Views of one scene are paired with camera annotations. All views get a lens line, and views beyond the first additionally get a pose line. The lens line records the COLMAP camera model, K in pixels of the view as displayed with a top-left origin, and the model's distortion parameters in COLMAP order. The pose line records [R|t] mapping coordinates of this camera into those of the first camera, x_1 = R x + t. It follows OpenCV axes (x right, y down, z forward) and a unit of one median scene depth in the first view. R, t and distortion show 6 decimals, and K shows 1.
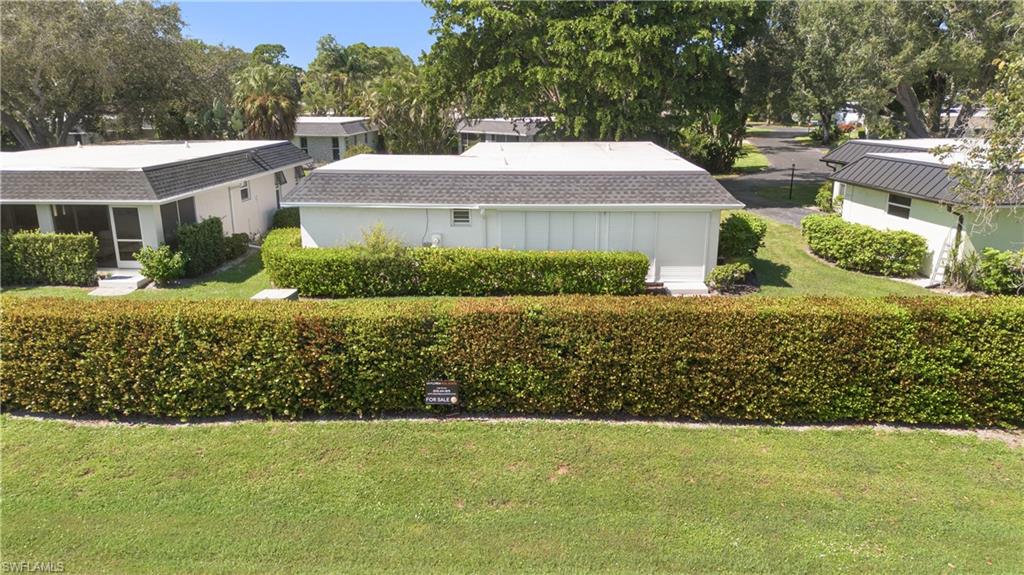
lens RADIAL K [[705.2, 0, 512.0], [0, 705.2, 287.5], [0, 0, 1]] dist [0.059950, -0.058711]
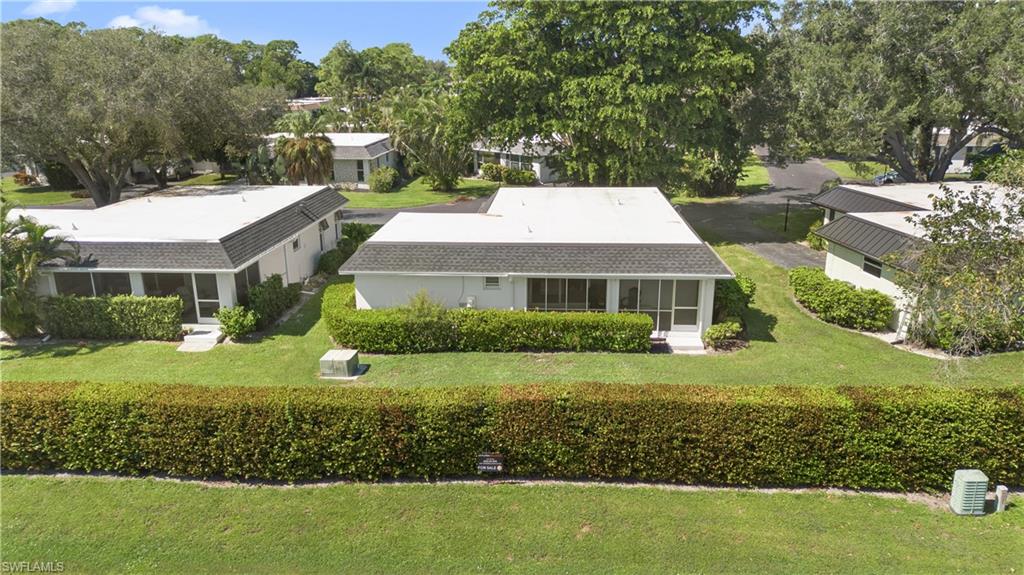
lens RADIAL K [[705.2, 0, 512.0], [0, 705.2, 287.5], [0, 0, 1]] dist [0.059950, -0.058711]
pose [[0.999947, -0.001689, -0.010125, -0.028637], [0.001937, 0.999698, 0.024516, -0.124001], [0.010080, -0.024535, 0.999648, -0.172445]]
